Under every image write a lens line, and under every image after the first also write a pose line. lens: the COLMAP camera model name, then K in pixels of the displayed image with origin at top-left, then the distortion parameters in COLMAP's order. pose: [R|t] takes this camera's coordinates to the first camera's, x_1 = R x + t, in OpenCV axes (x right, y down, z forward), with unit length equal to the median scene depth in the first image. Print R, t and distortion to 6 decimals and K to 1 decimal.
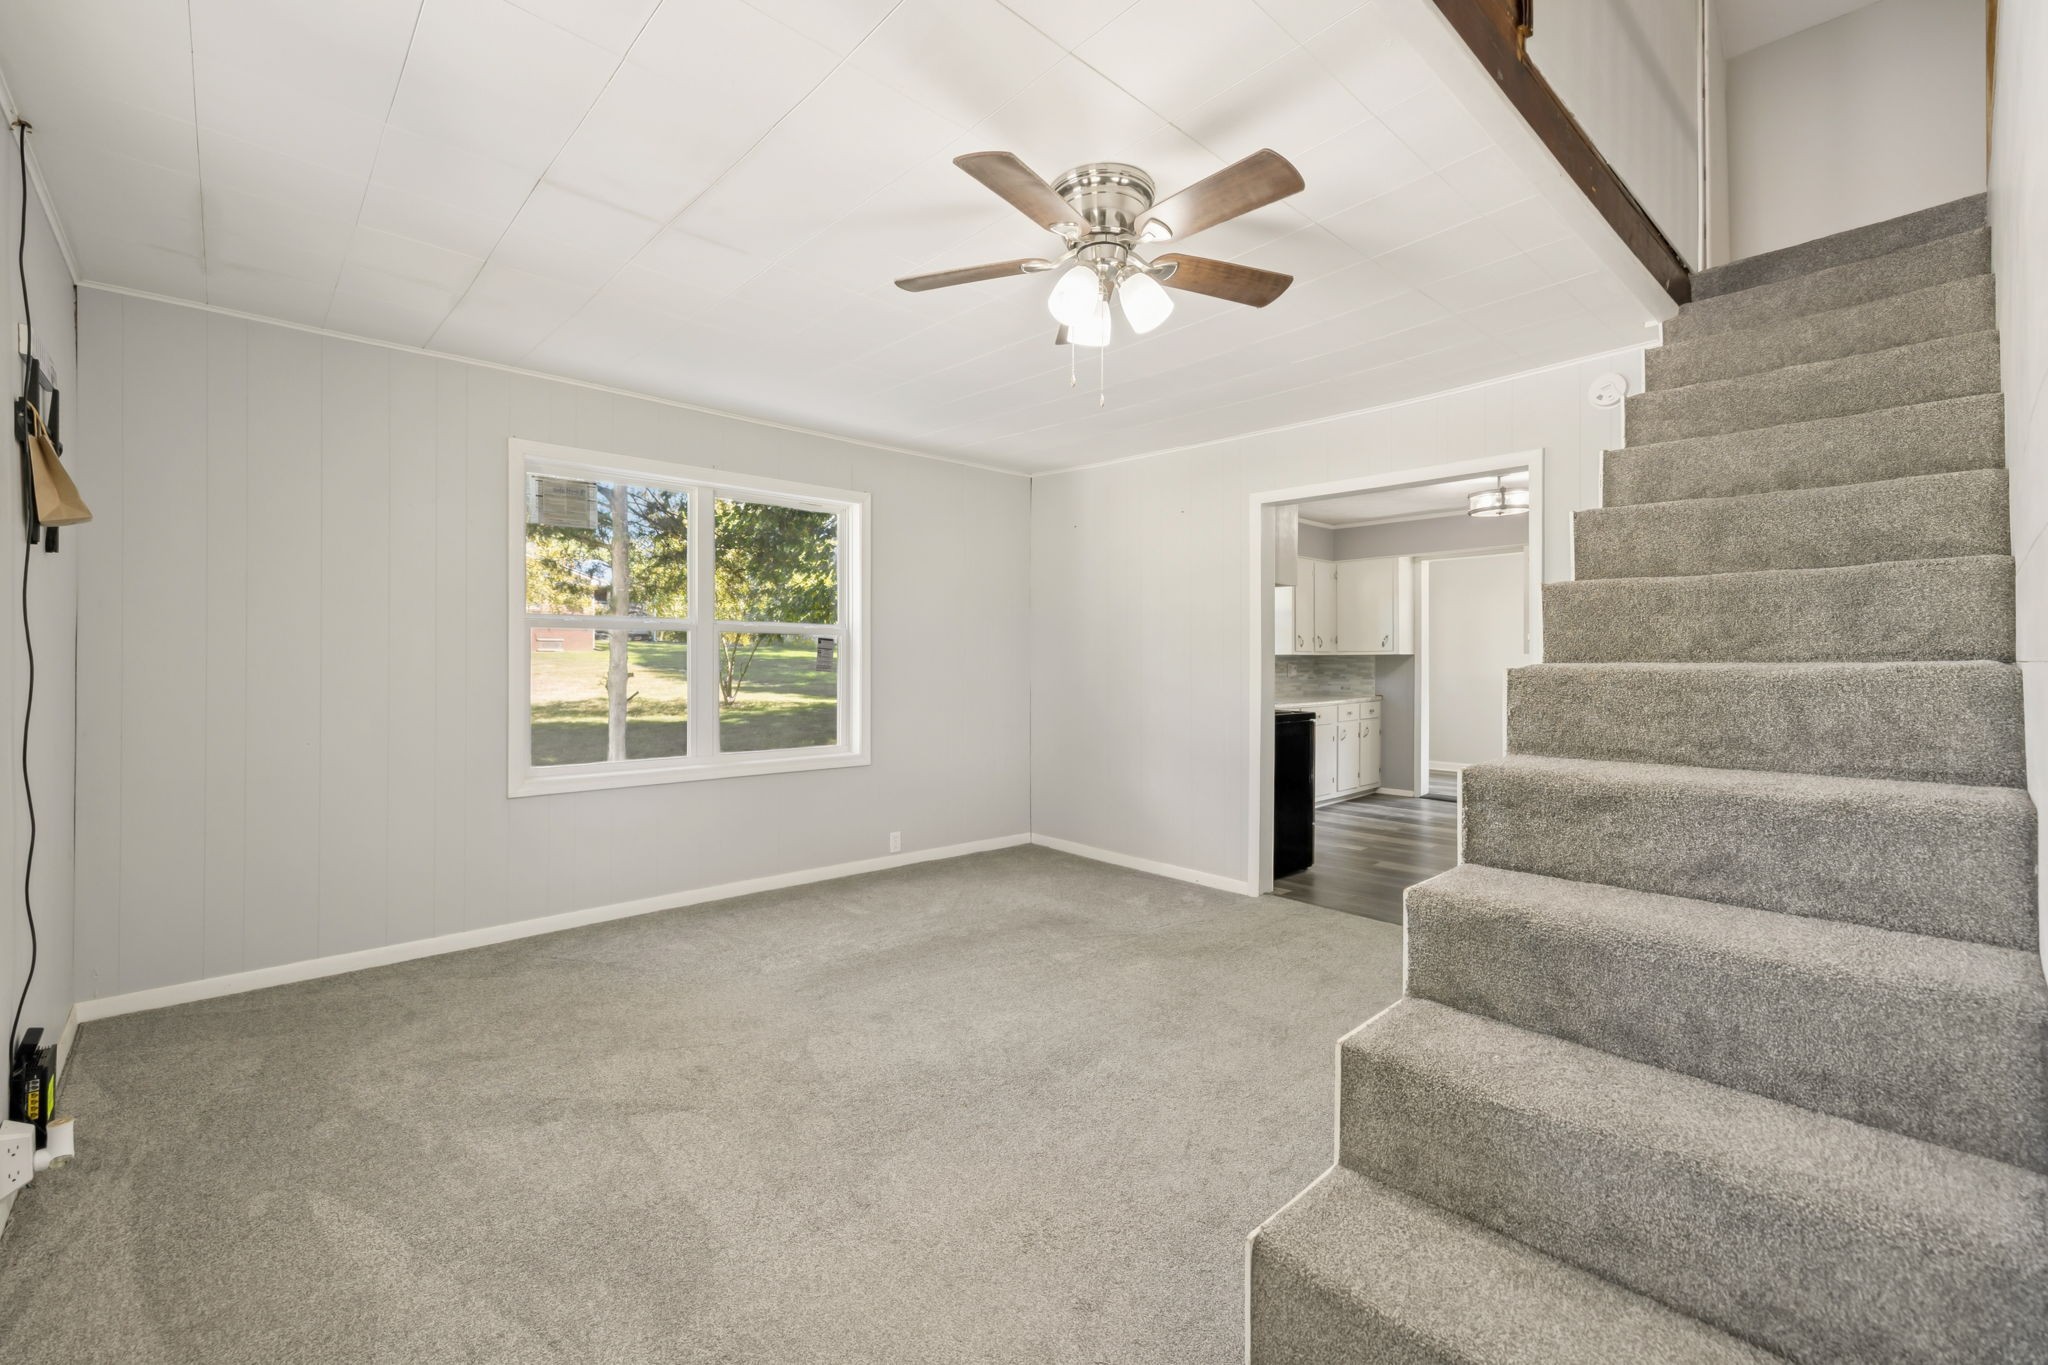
lens RADIAL K [[869.4, 0, 1023.0], [0, 869.4, 651.7], [0, 0, 1]] dist [-0.000419, 0.000659]
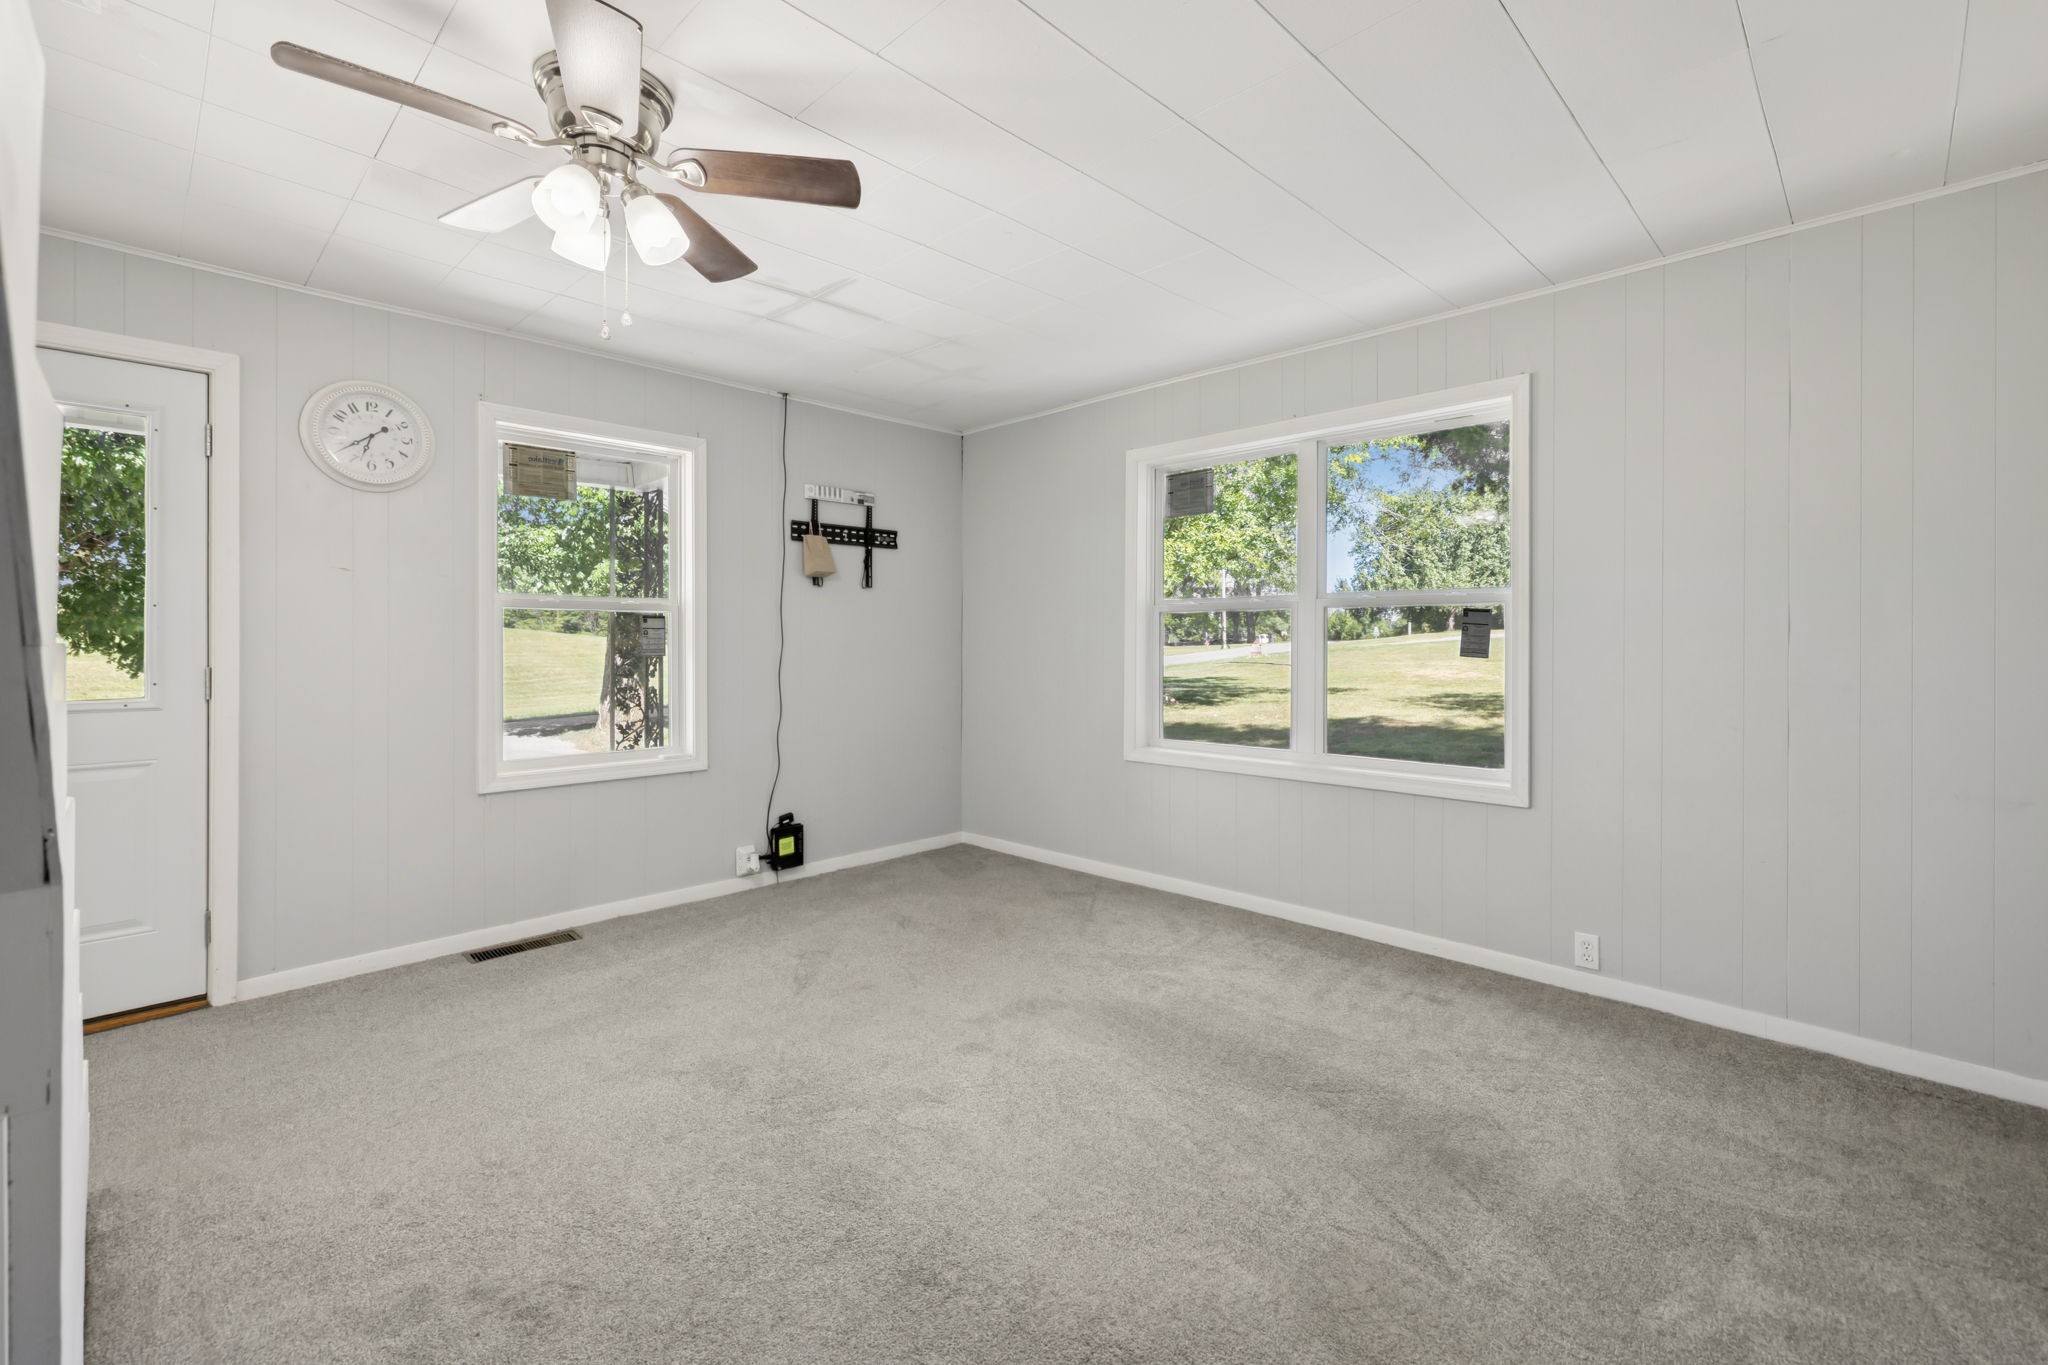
lens RADIAL K [[874.3, 0, 1034.0], [0, 874.3, 640.6], [0, 0, 1]] dist [-0.000546, 0.000621]
pose [[0.052957, -0.010113, -0.998546, 0.663079], [0.007463, 0.999925, -0.009731, 0.021473], [0.998569, -0.006937, 0.053029, 0.941015]]
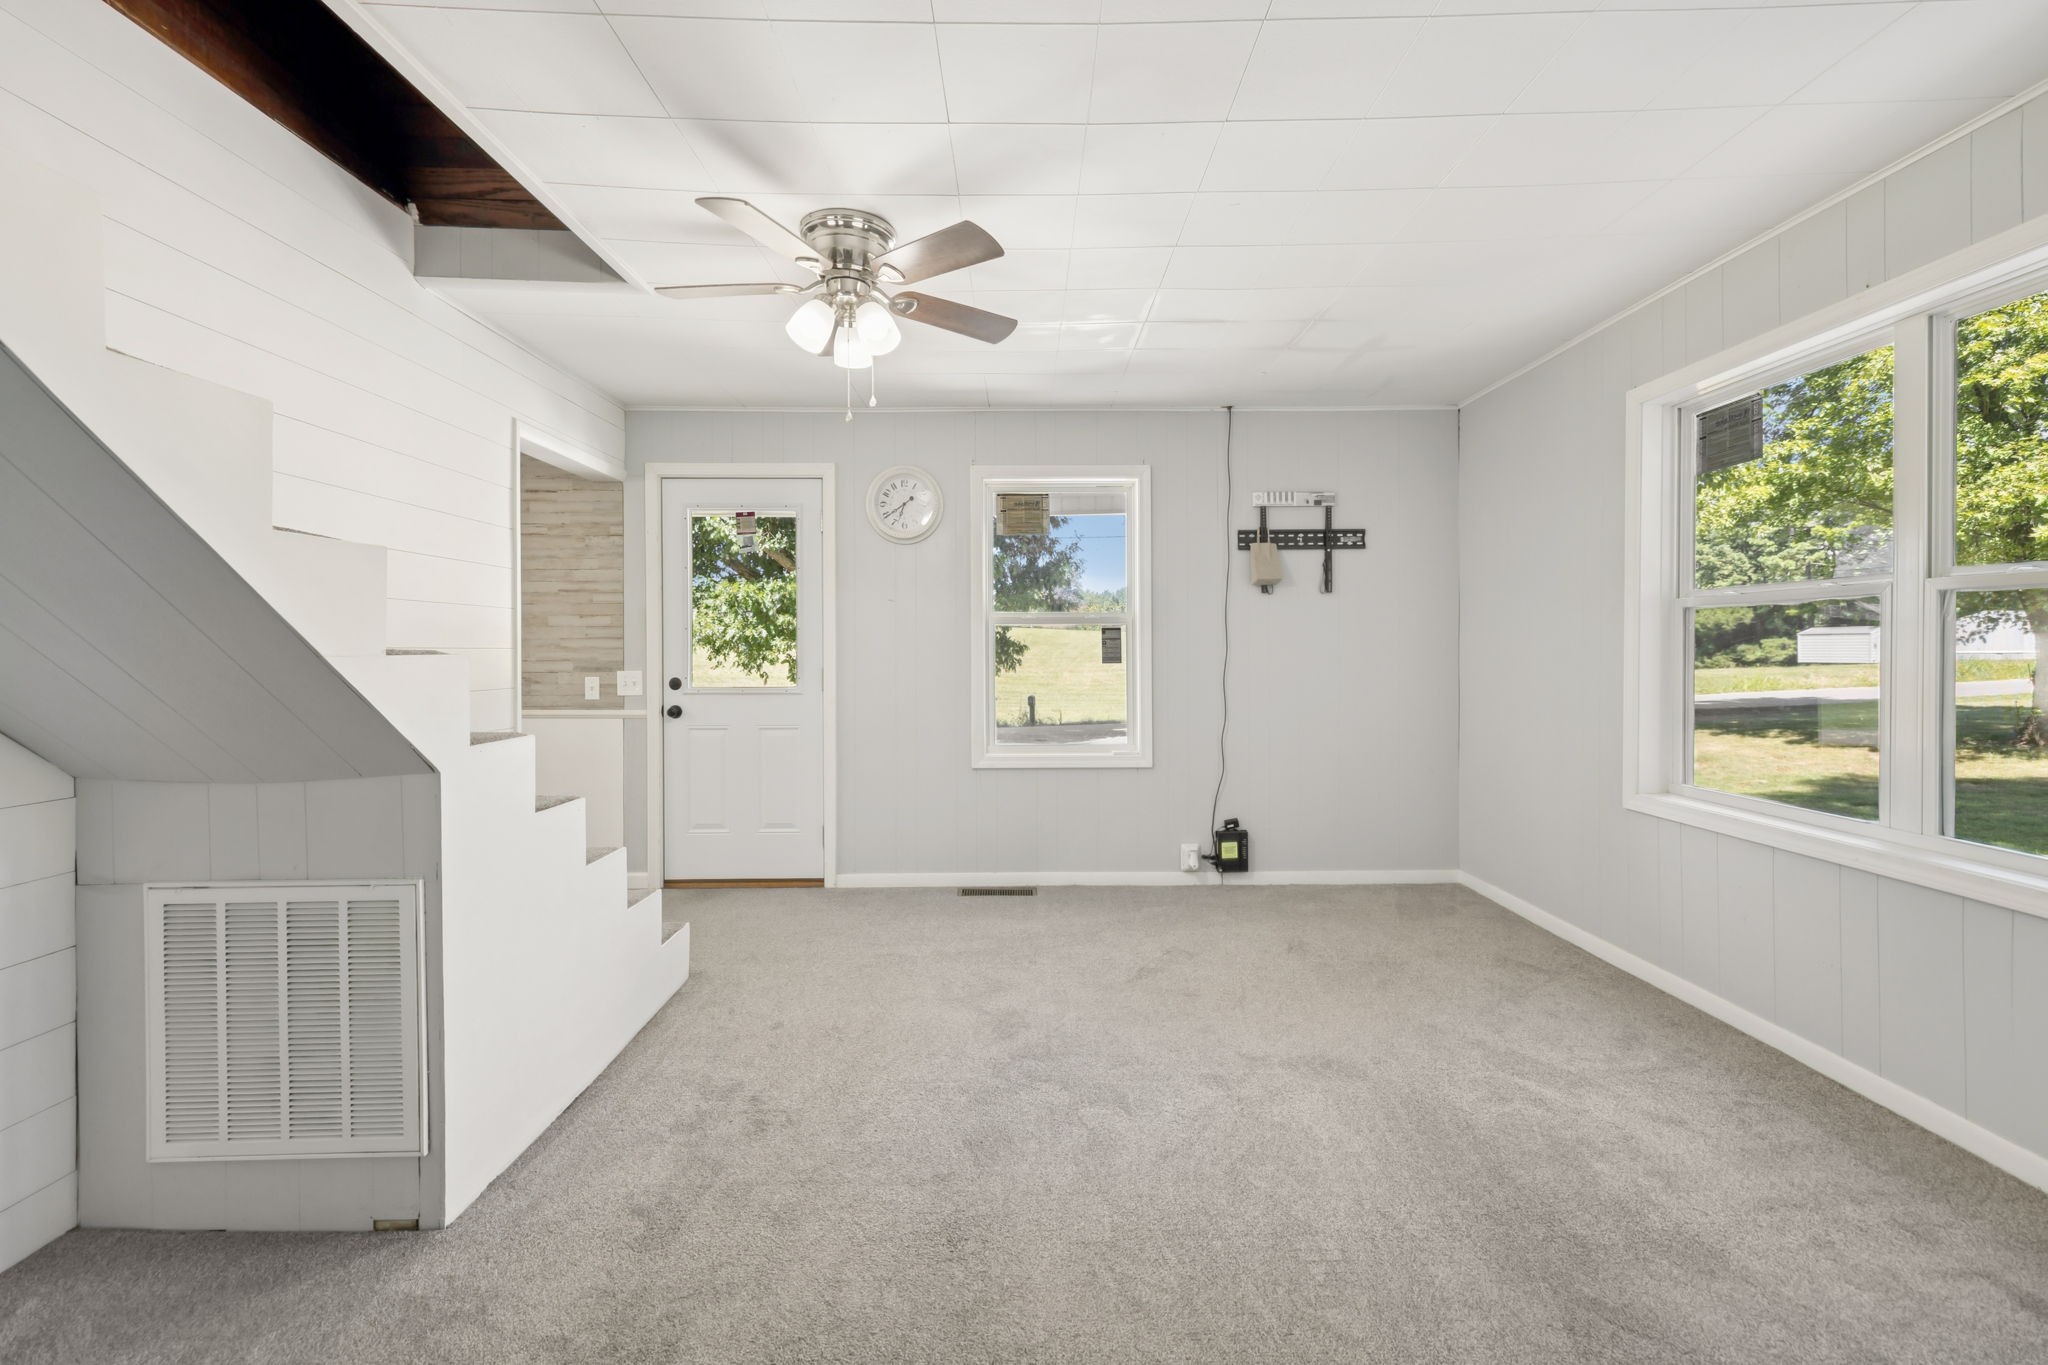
lens RADIAL K [[869.4, 0, 1023.0], [0, 869.4, 651.7], [0, 0, 1]] dist [-0.000419, 0.000659]
pose [[-0.673942, -0.005248, -0.738766, 0.525680], [0.002731, 0.999950, -0.009595, 0.022008], [0.738780, -0.008484, -0.673894, 1.315359]]
